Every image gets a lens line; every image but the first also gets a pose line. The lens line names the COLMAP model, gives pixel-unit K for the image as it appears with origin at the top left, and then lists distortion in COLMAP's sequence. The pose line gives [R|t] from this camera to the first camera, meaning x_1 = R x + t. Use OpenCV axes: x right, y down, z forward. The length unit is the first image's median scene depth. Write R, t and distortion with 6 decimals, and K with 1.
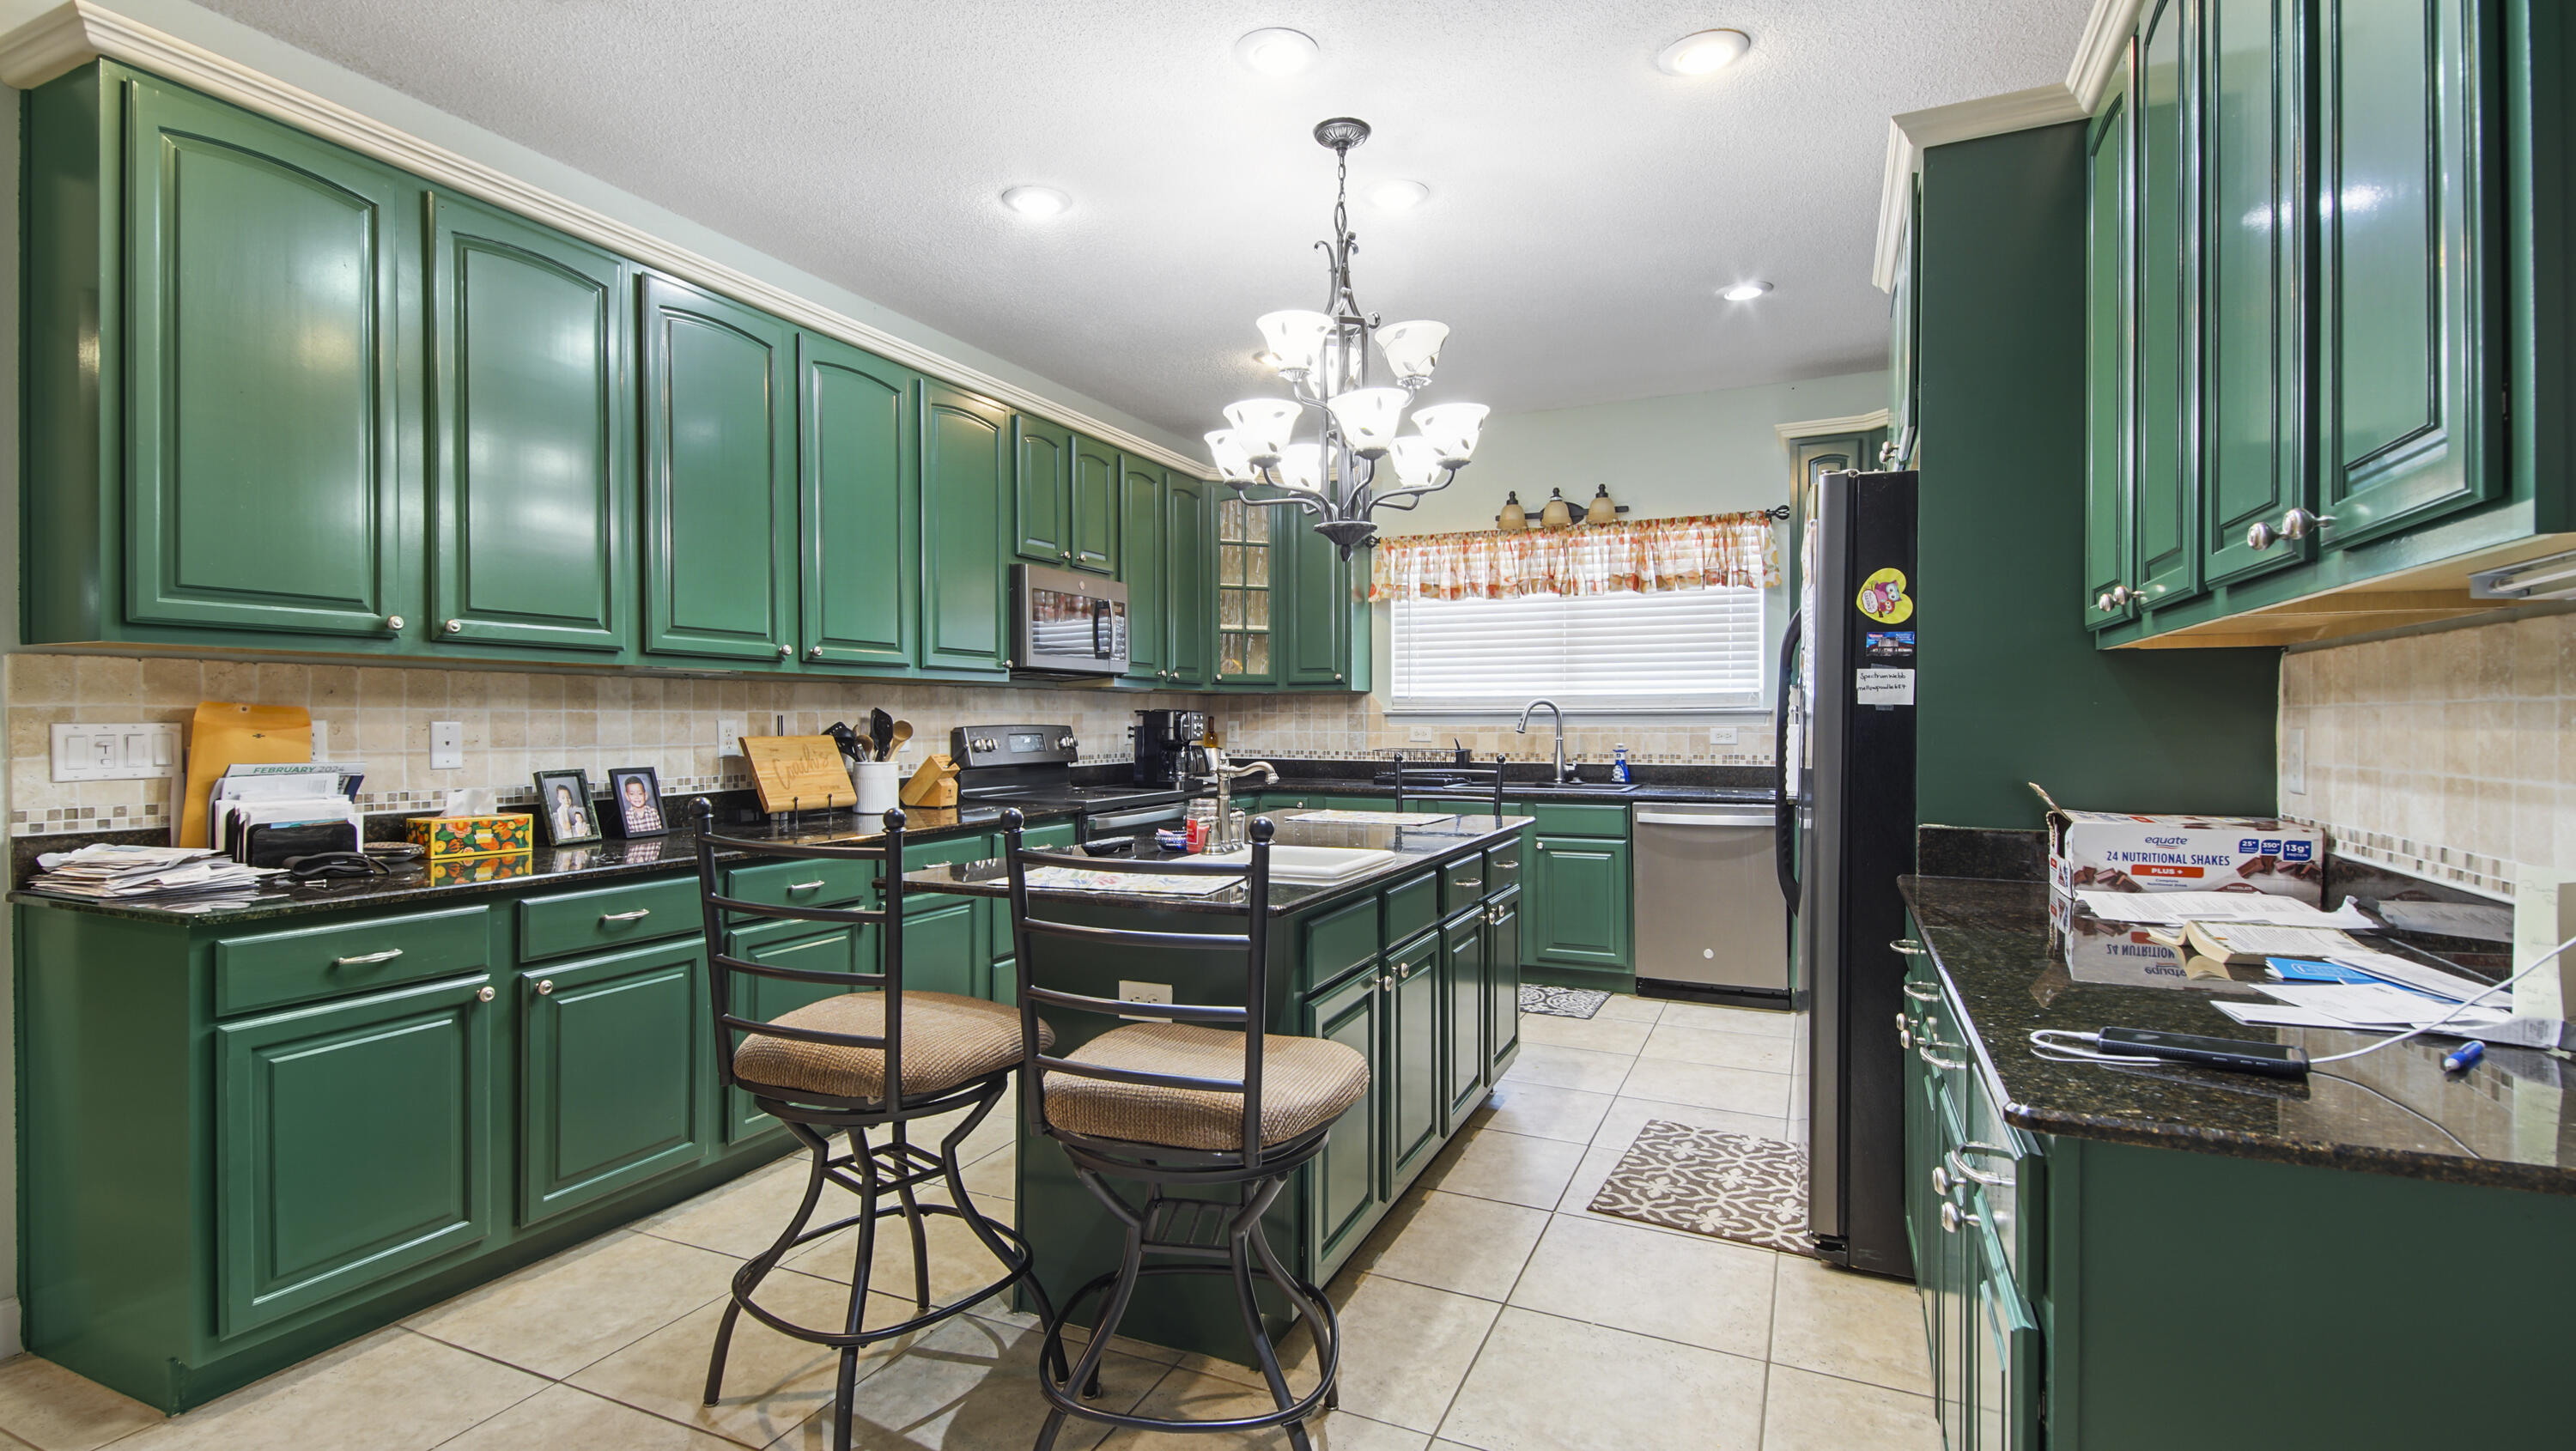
lens RADIAL K [[1158.5, 0, 1288.0], [0, 1158.5, 725.5], [0, 0, 1]] dist [-0.031528, 0.000063]
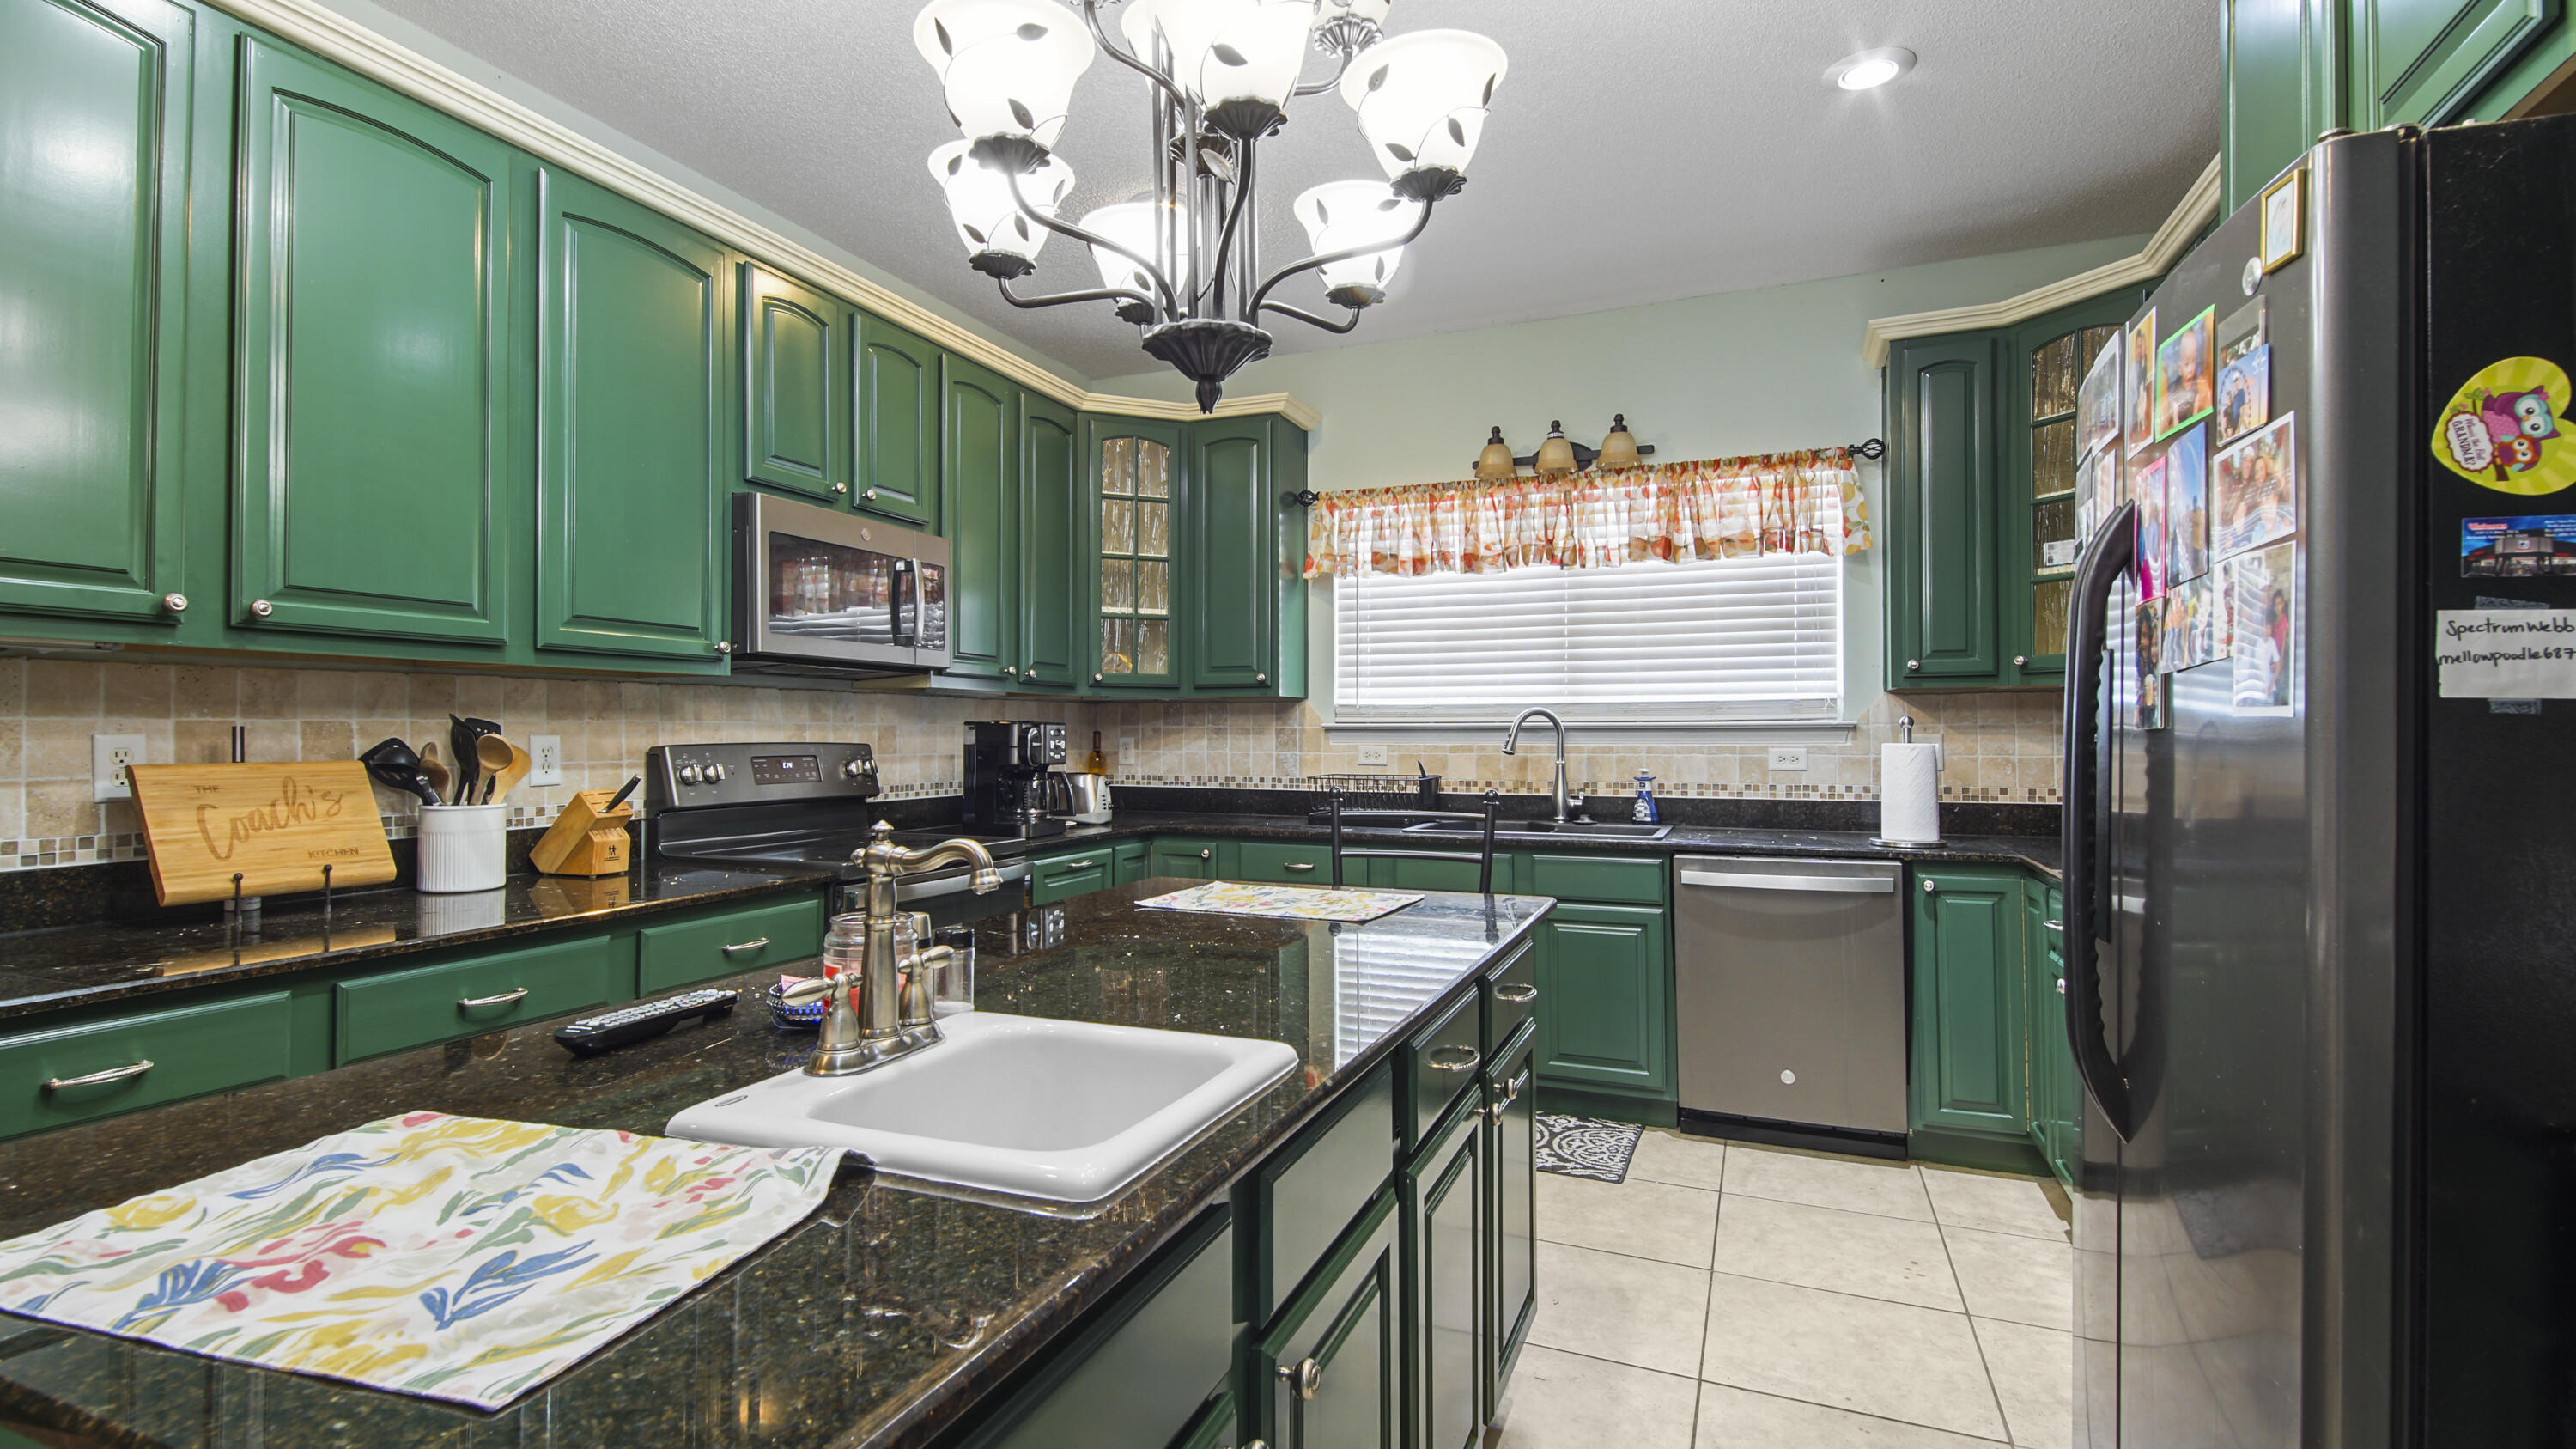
lens RADIAL K [[1158.7, 0, 1288.0], [0, 1158.7, 724.5], [0, 0, 1]] dist [-0.031528, 0.000063]
pose [[0.999344, 0.001917, 0.036178, 0.036964], [-0.001379, 0.999888, -0.014899, -0.001403], [-0.036203, 0.014839, 0.999234, 0.286740]]
